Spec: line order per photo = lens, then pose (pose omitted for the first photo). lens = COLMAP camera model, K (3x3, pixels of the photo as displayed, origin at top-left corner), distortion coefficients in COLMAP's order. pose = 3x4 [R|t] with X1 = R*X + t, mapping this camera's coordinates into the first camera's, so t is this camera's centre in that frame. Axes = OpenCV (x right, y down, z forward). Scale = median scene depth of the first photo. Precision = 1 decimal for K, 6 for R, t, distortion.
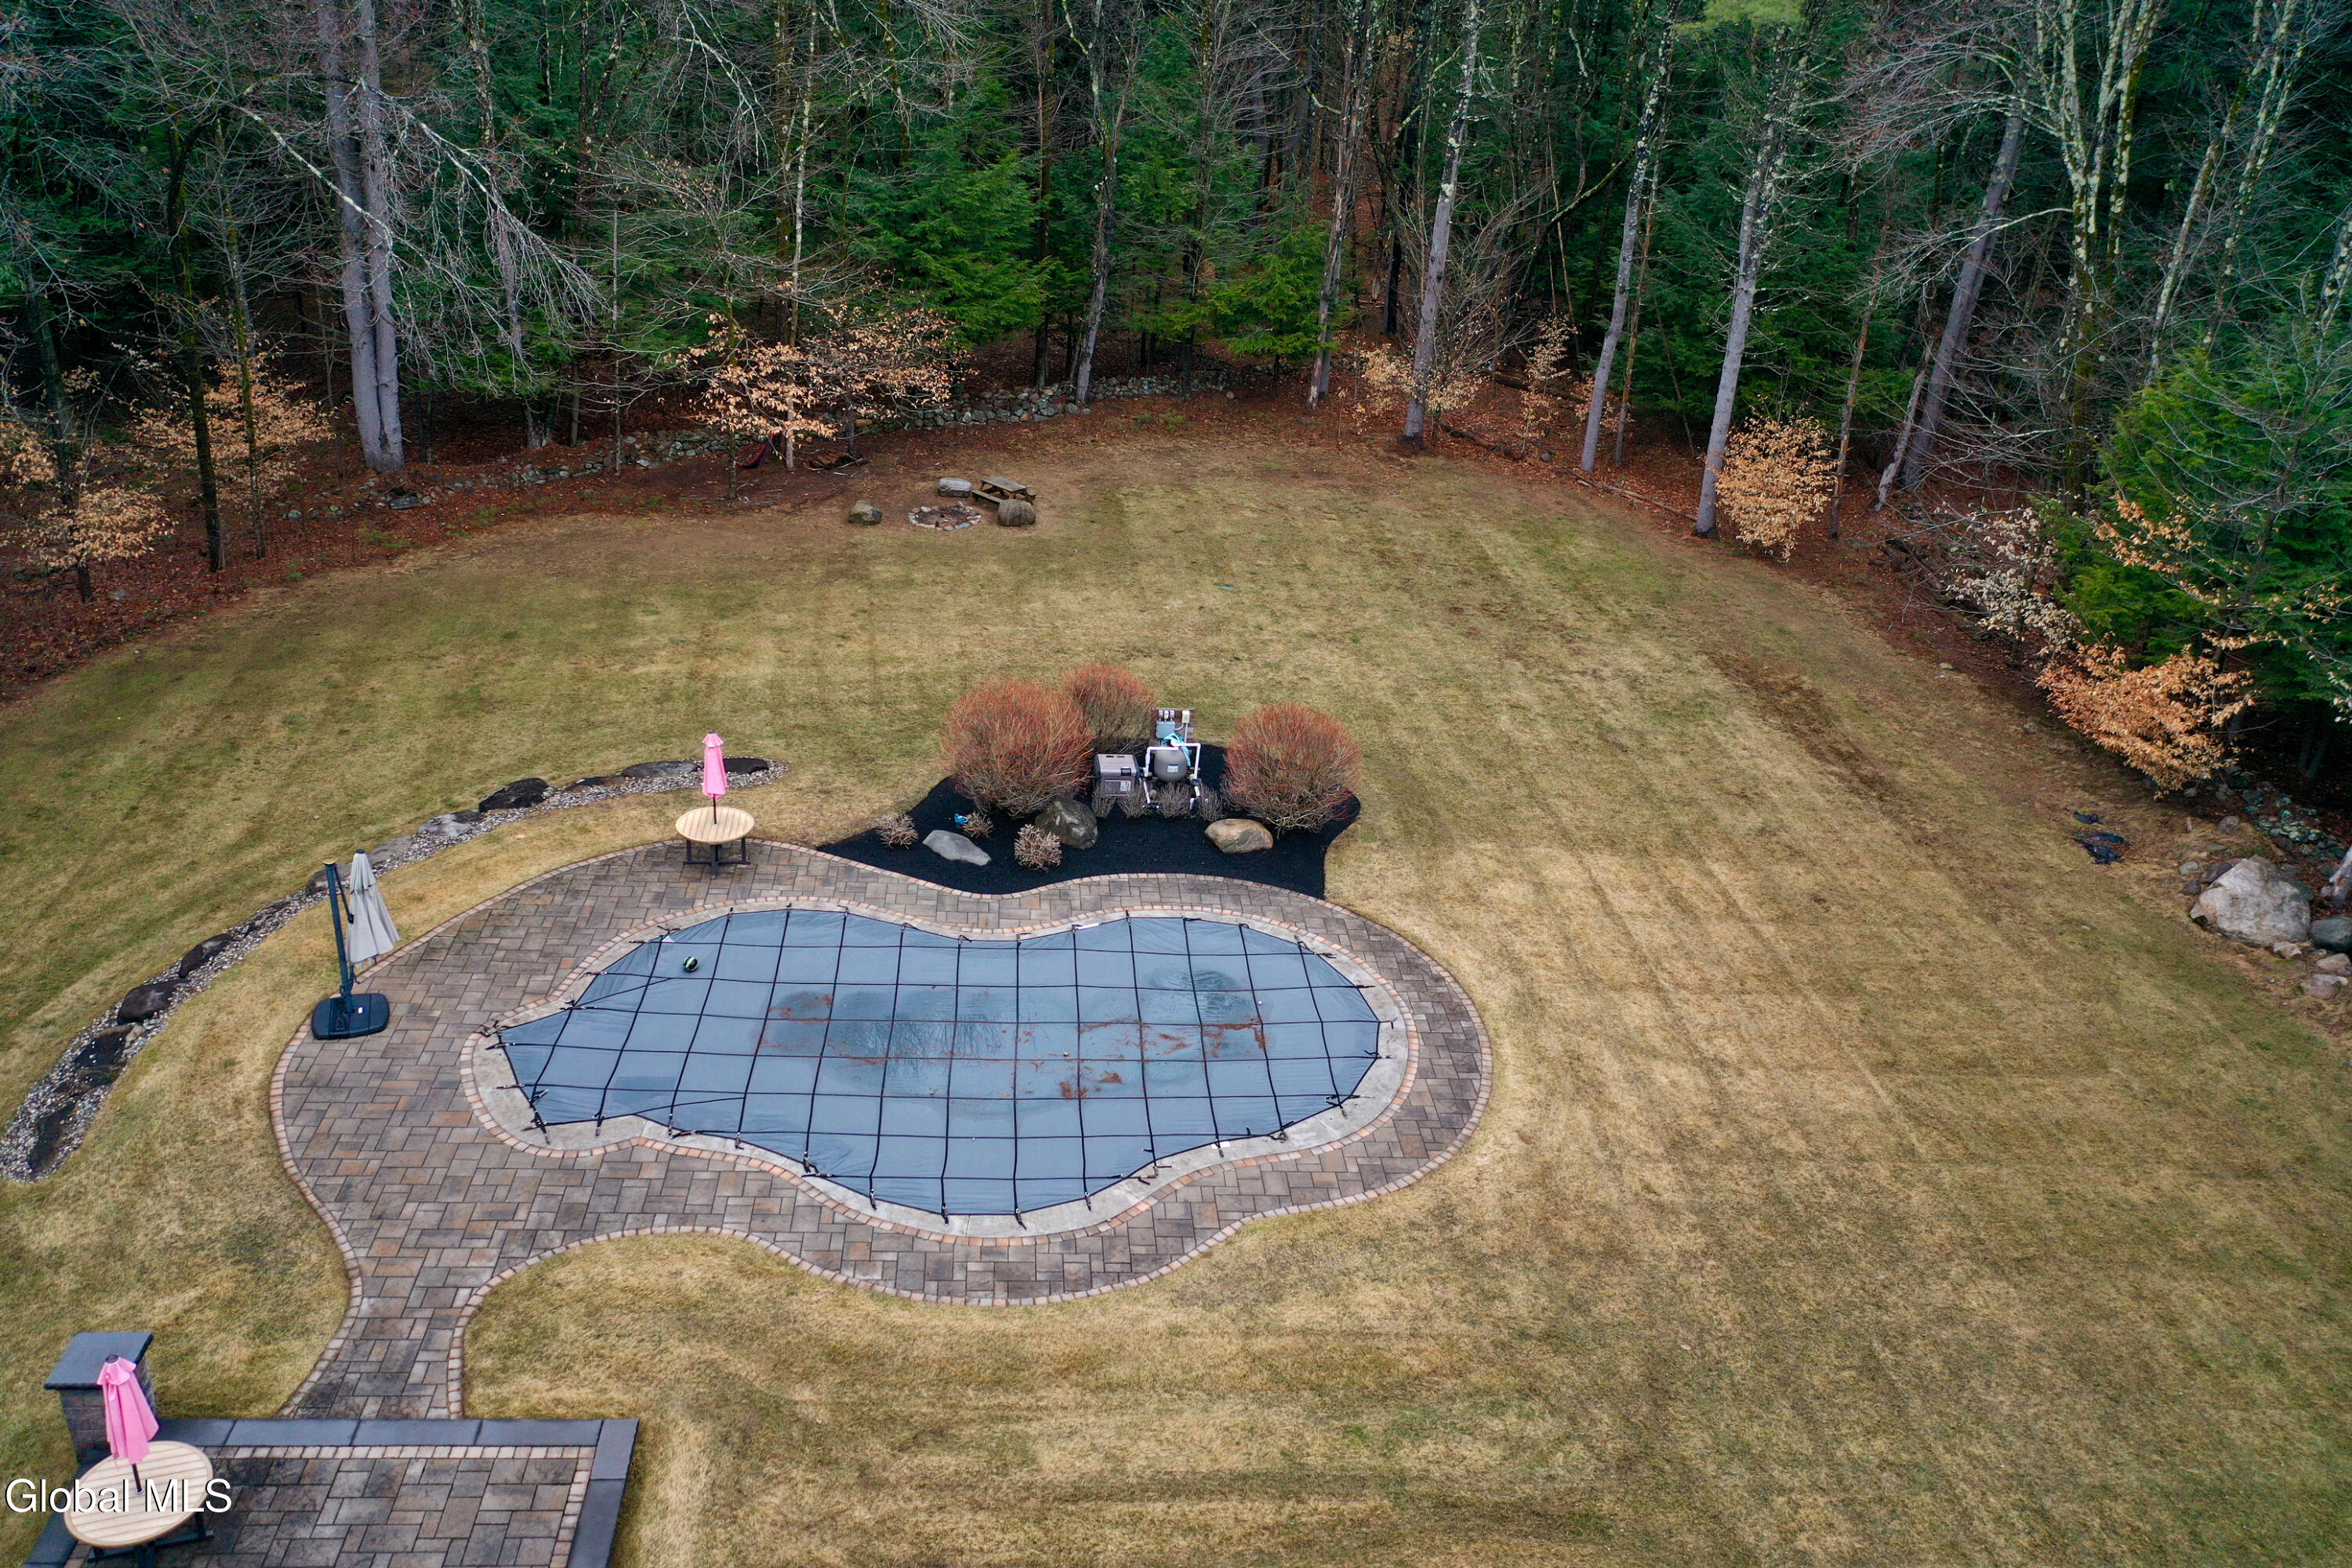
lens RADIAL K [[1859.7, 0, 1174.9], [0, 1859.7, 783.1], [0, 0, 1]] dist [0.008350, 0.000868]
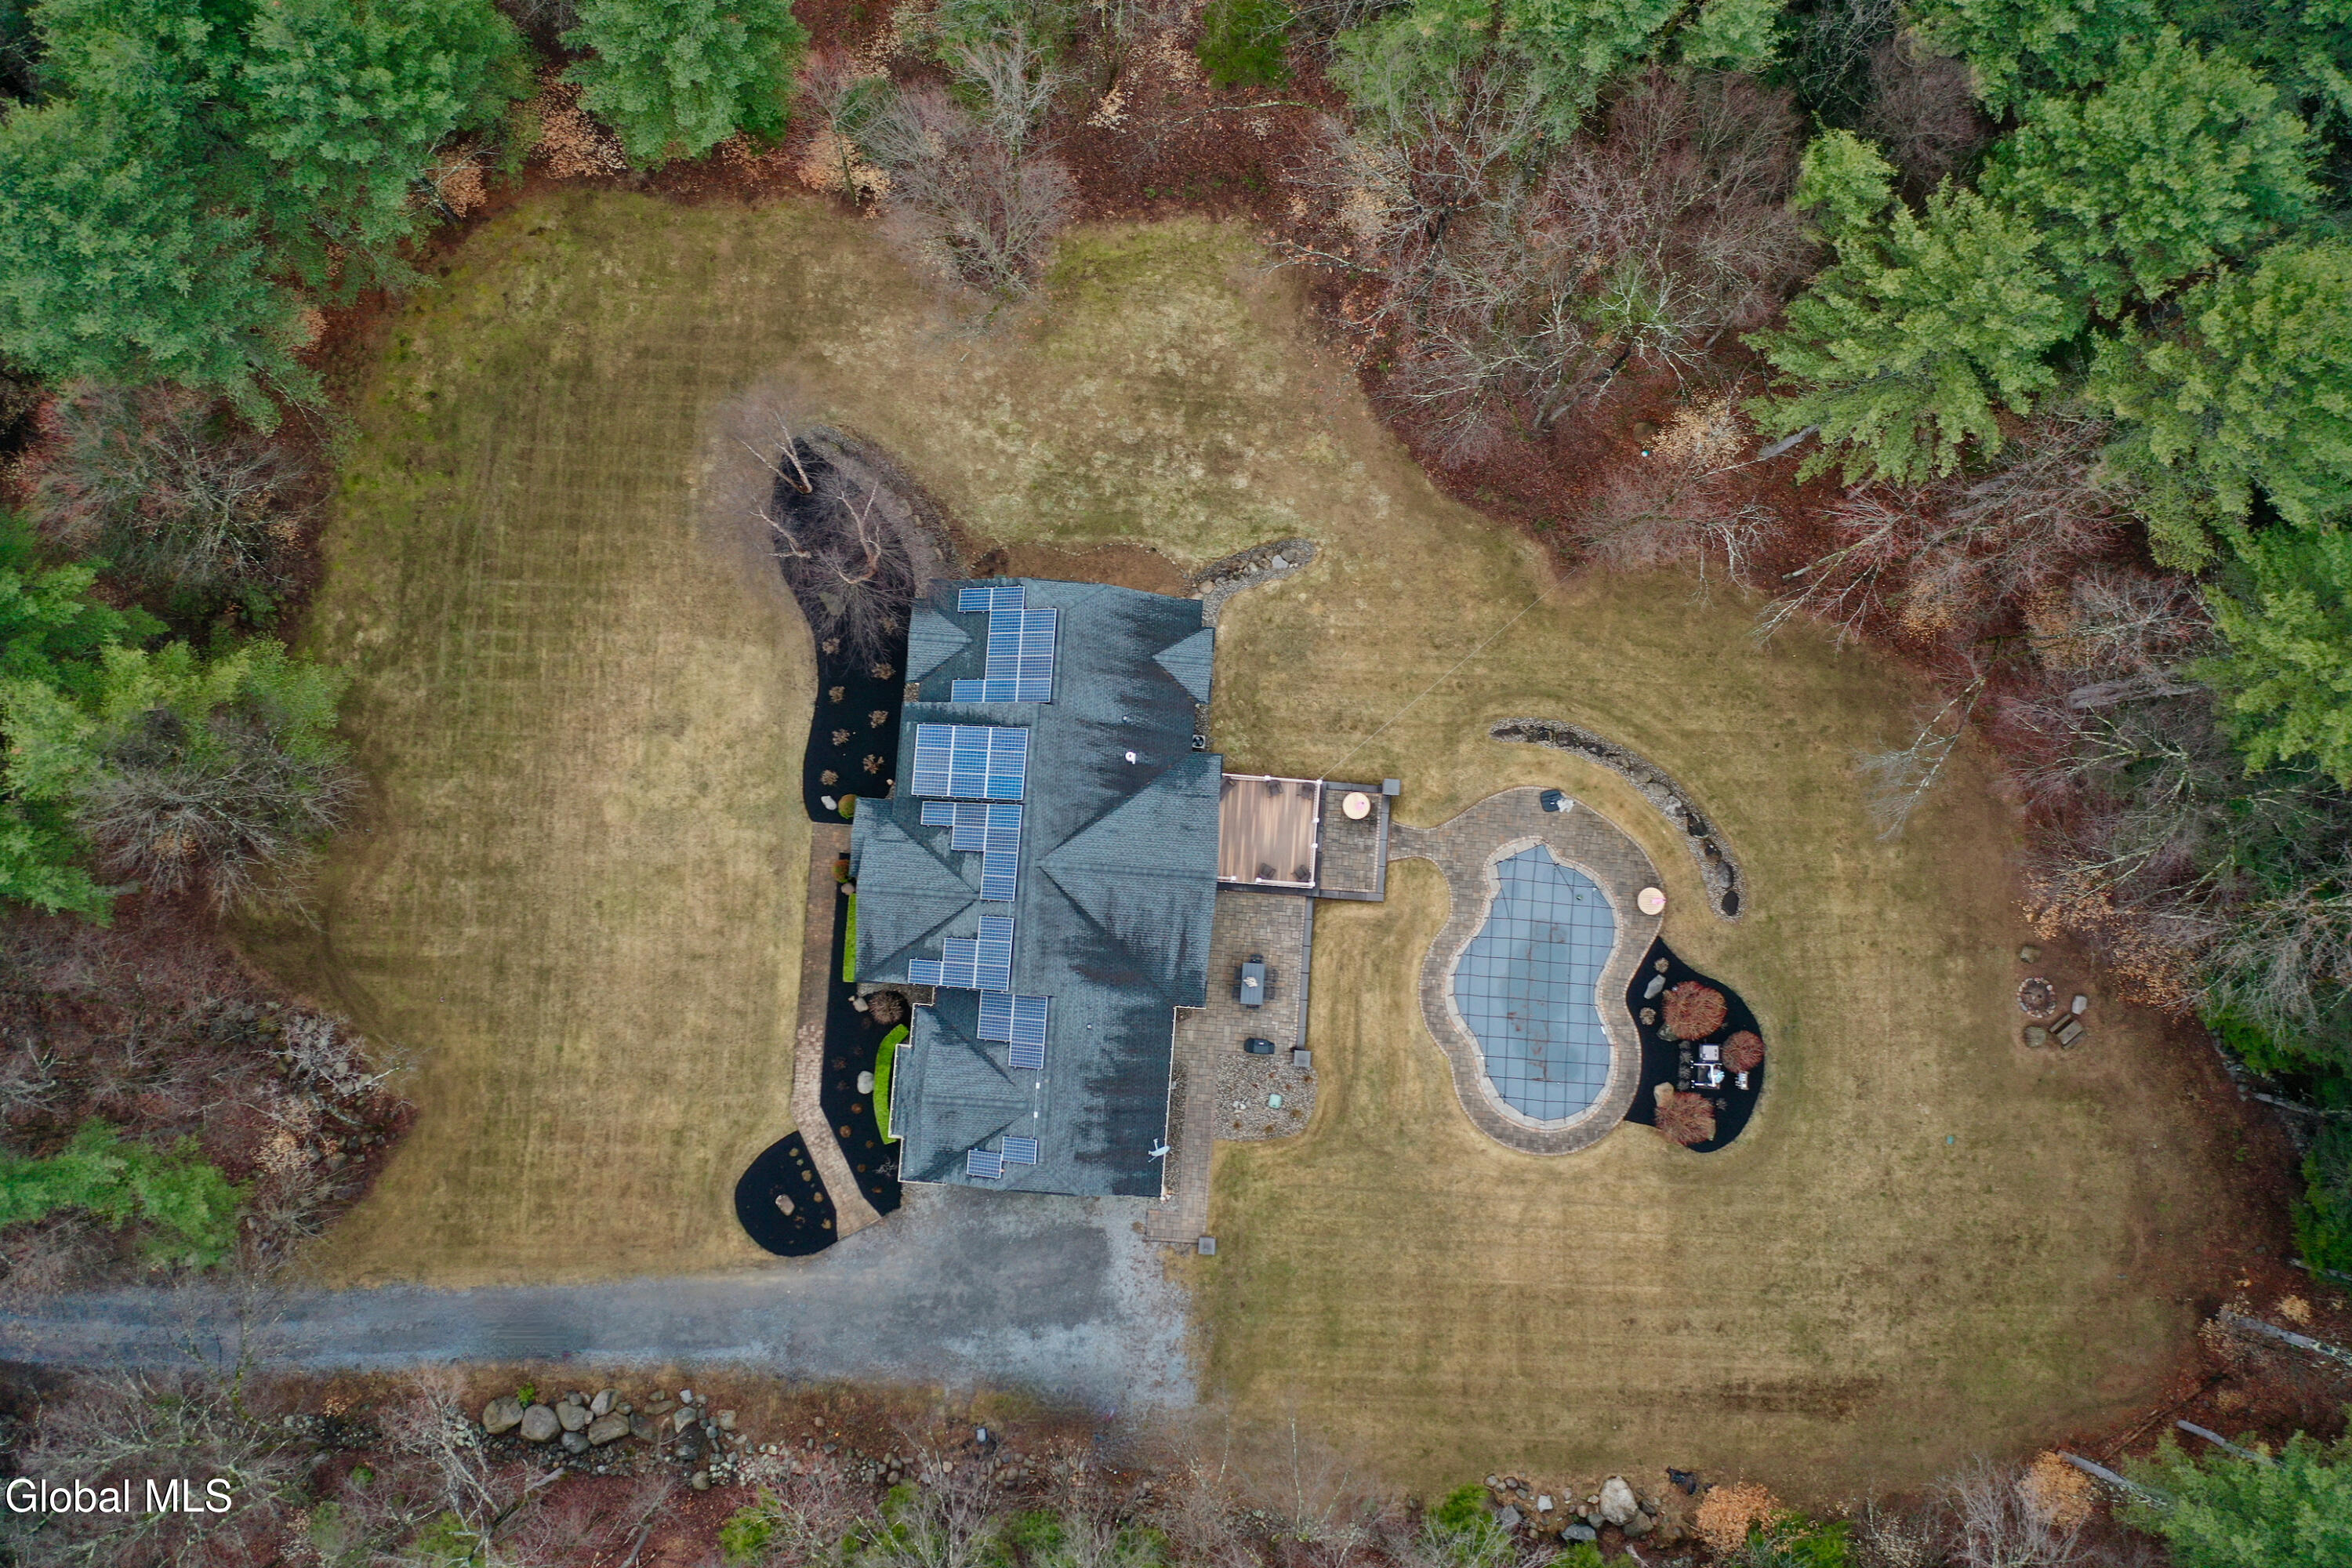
lens RADIAL K [[1859.7, 0, 1174.9], [0, 1859.7, 783.1], [0, 0, 1]] dist [0.008350, 0.000868]
pose [[-0.144155, 0.974788, -0.170314, 0.158500], [-0.495575, 0.077857, 0.865069, -2.010171], [0.856519, 0.209107, 0.471857, -0.957229]]
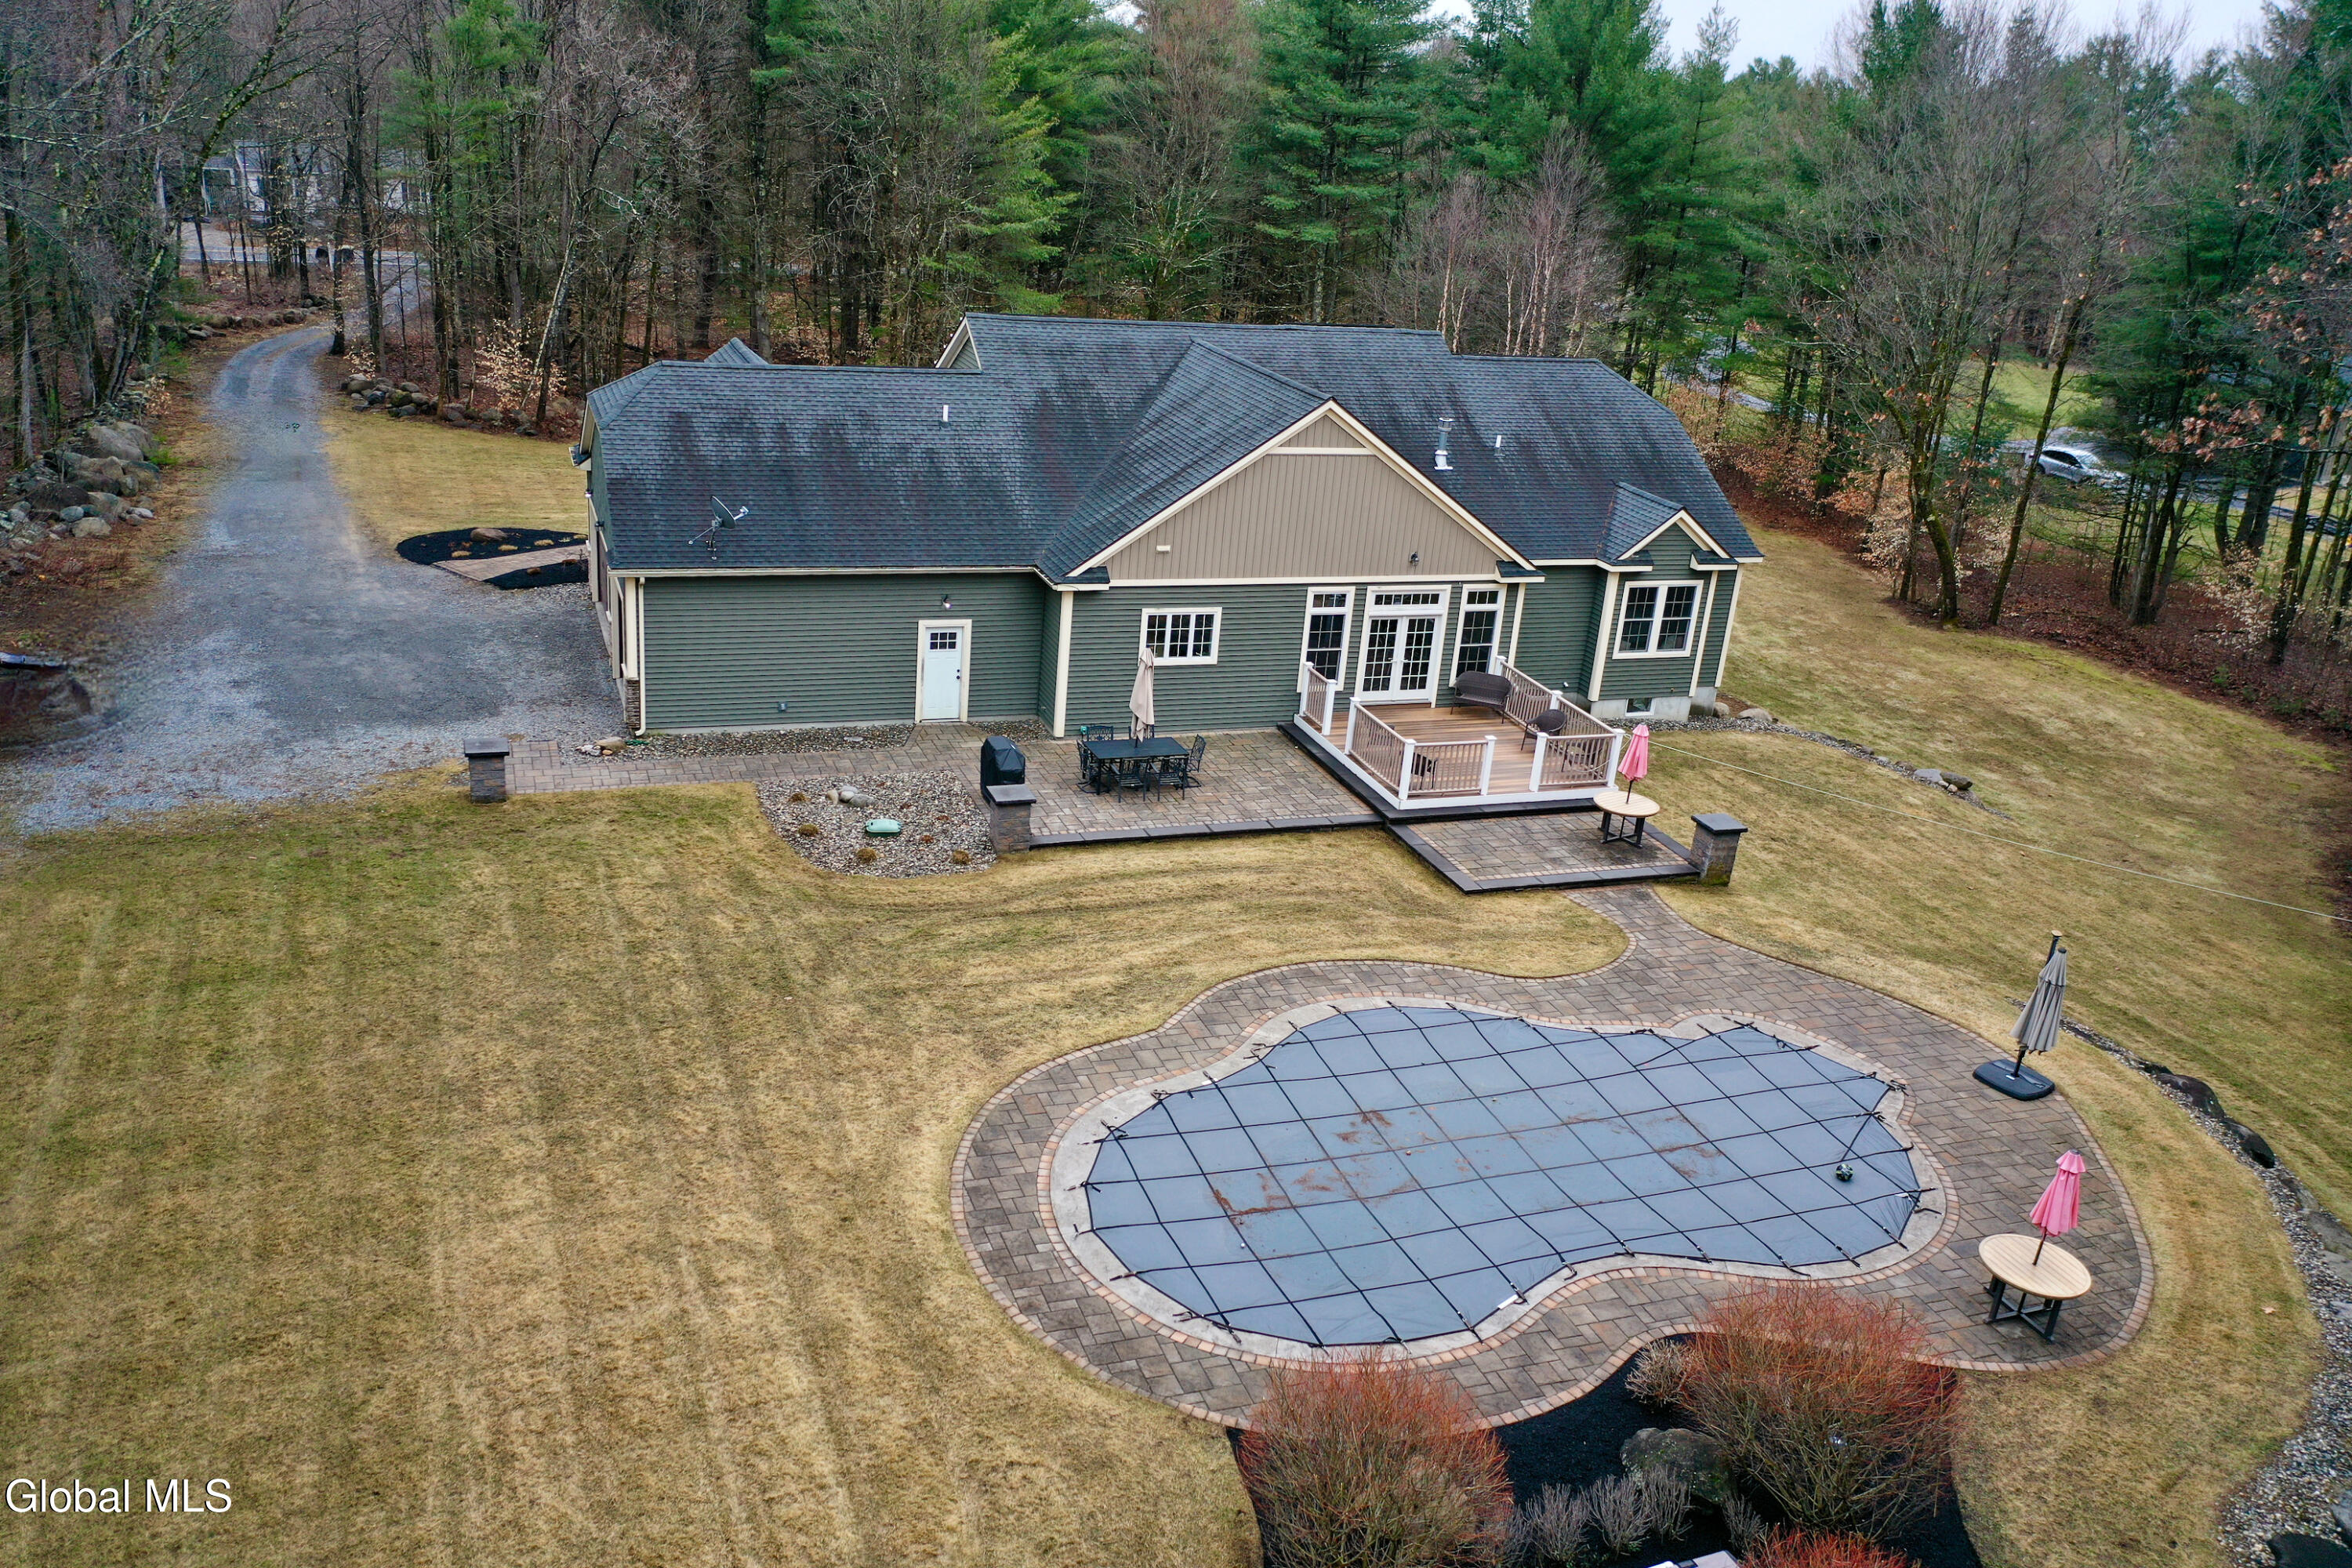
lens RADIAL K [[1859.7, 0, 1174.9], [0, 1859.7, 783.1], [0, 0, 1]] dist [0.008350, 0.000868]
pose [[-0.949337, -0.052149, -0.309902, 0.298880], [-0.263421, 0.669810, 0.694236, -0.506363], [0.171372, 0.740699, -0.649612, 1.234629]]
